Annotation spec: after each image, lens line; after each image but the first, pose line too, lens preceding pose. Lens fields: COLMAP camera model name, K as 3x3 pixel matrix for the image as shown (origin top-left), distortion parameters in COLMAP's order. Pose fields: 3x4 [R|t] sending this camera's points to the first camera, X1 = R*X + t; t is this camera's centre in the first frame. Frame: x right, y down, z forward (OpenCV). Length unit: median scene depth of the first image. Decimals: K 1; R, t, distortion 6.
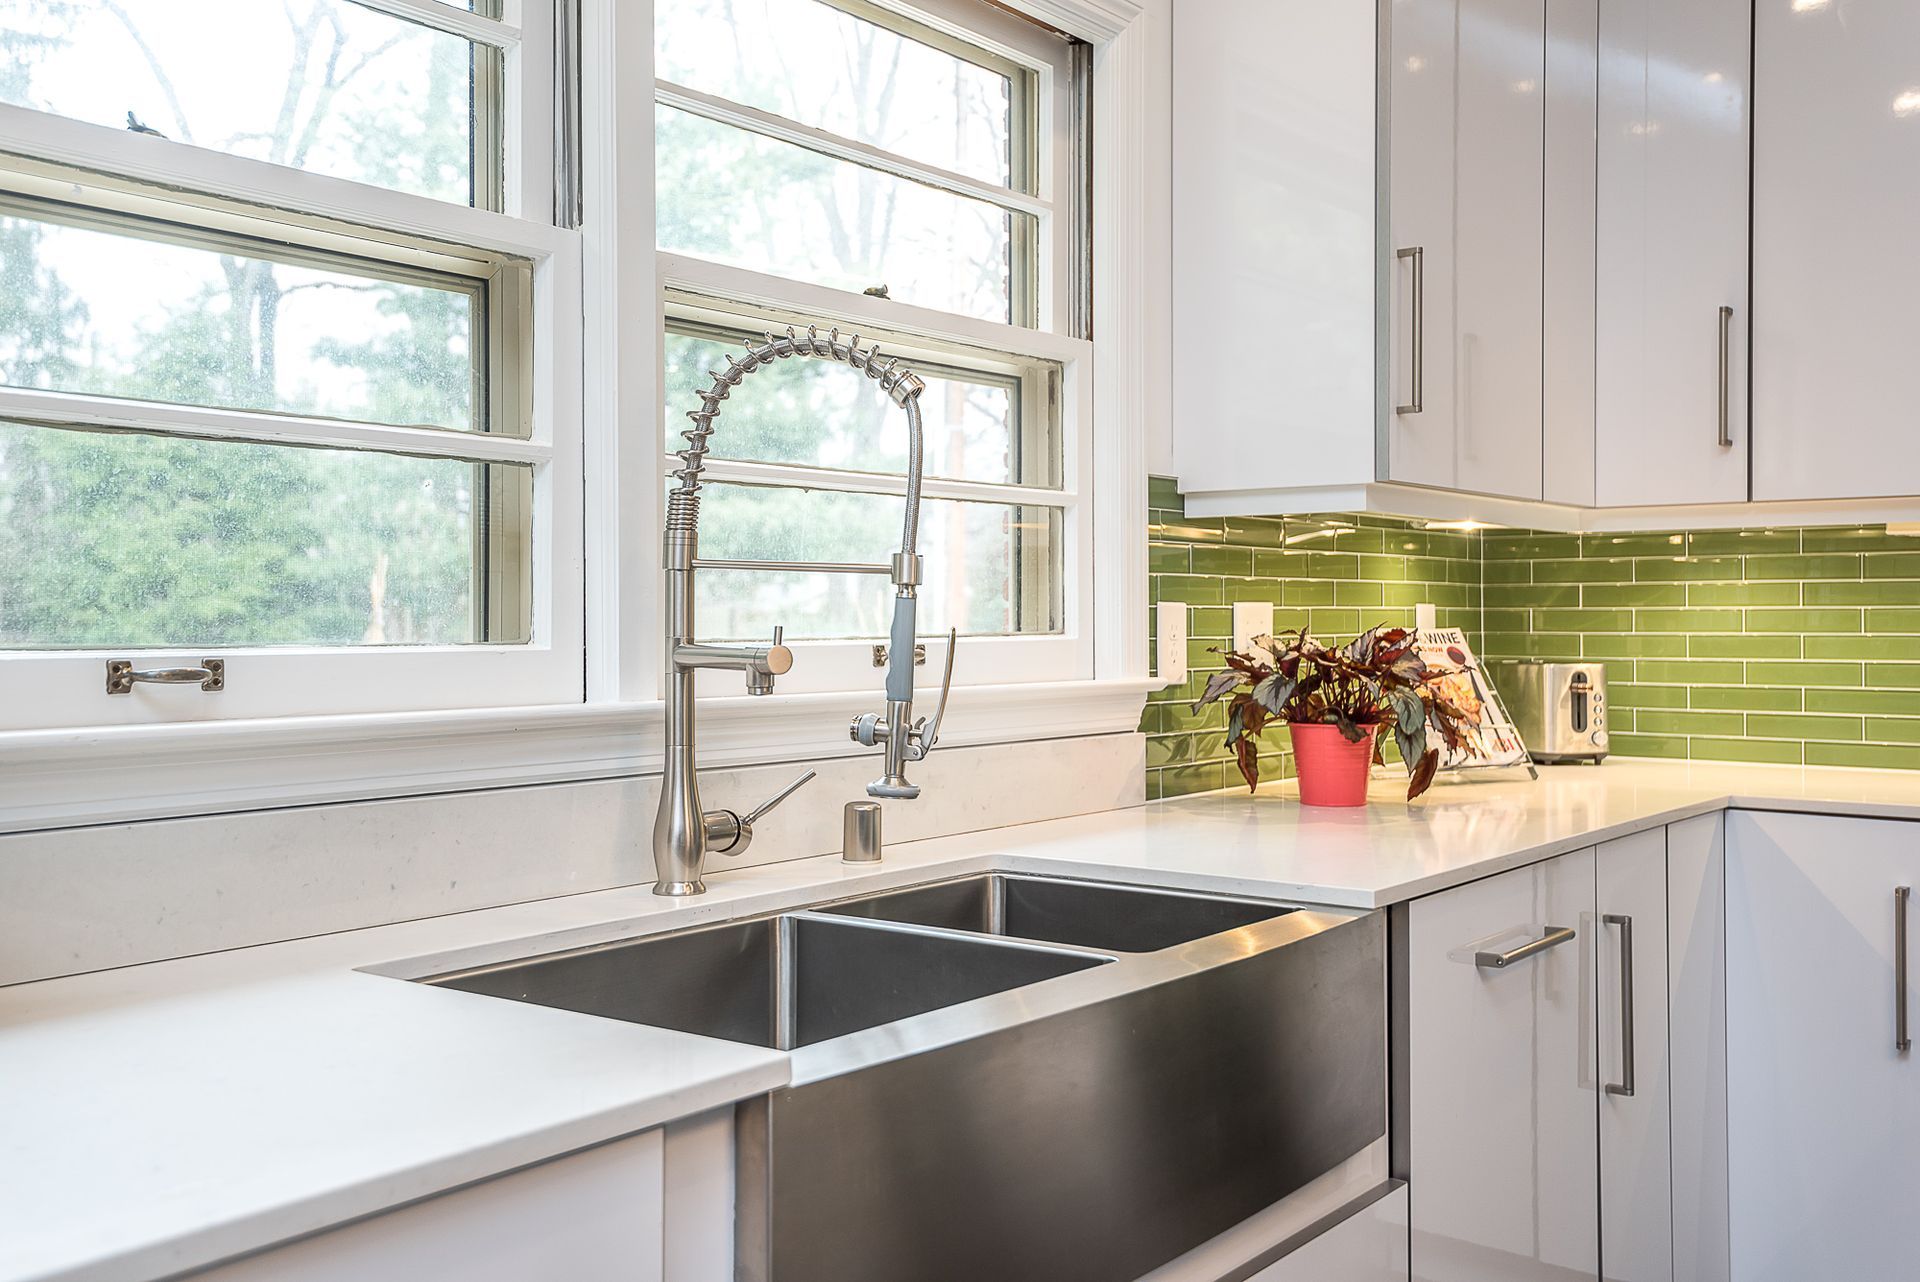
lens RADIAL K [[1689.3, 0, 961.5], [0, 1689.3, 624.7], [0, 0, 1]] dist [-0.005240, 0.017792]
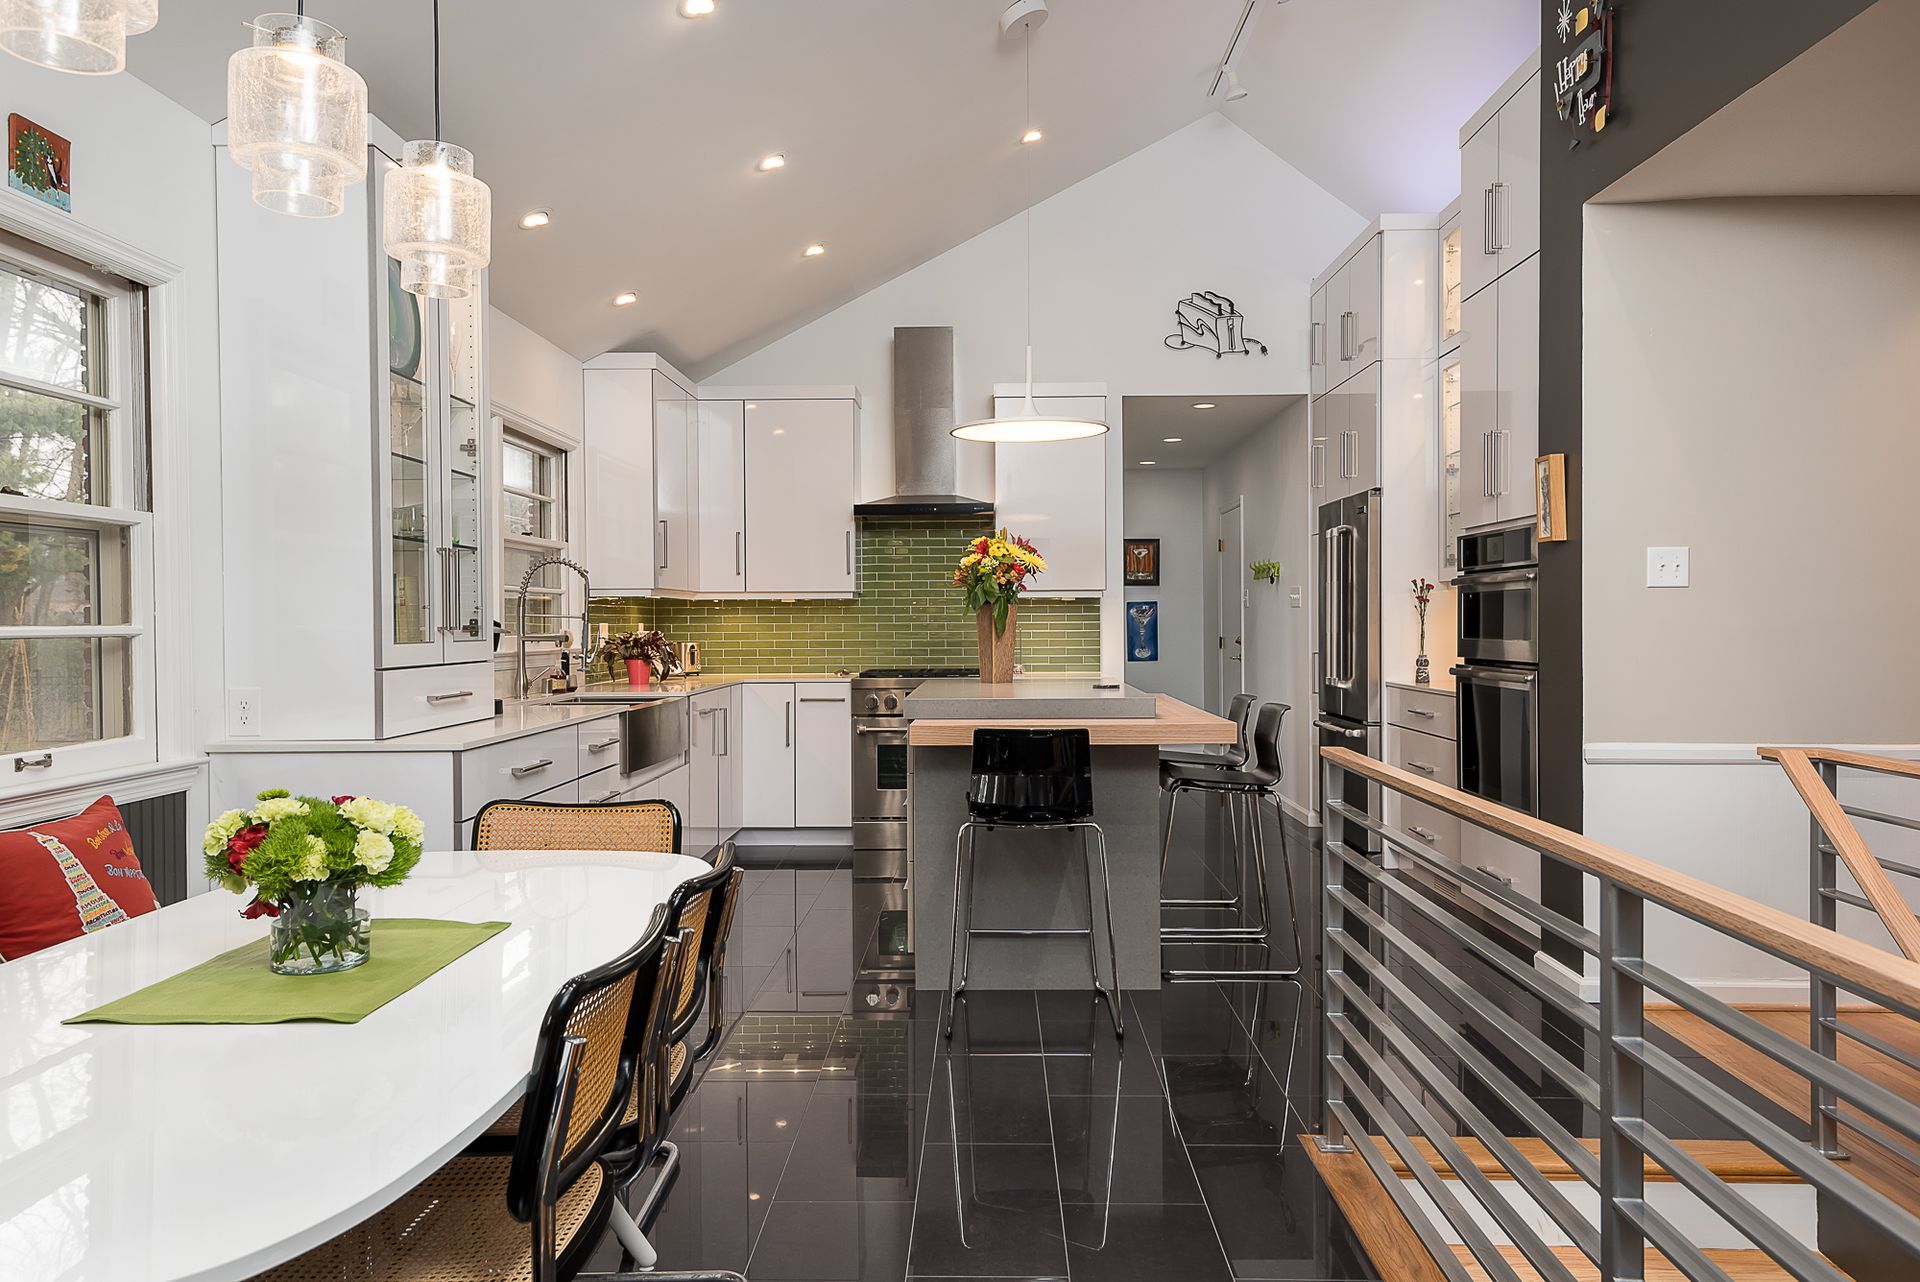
lens RADIAL K [[1689.3, 0, 964.7], [0, 1689.3, 635.4], [0, 0, 1]] dist [-0.005240, 0.017792]
pose [[0.809198, -0.006150, 0.587504, -1.087345], [0.002916, 0.999975, 0.006451, -0.008708], [-0.587529, -0.003507, 0.809195, -1.857462]]
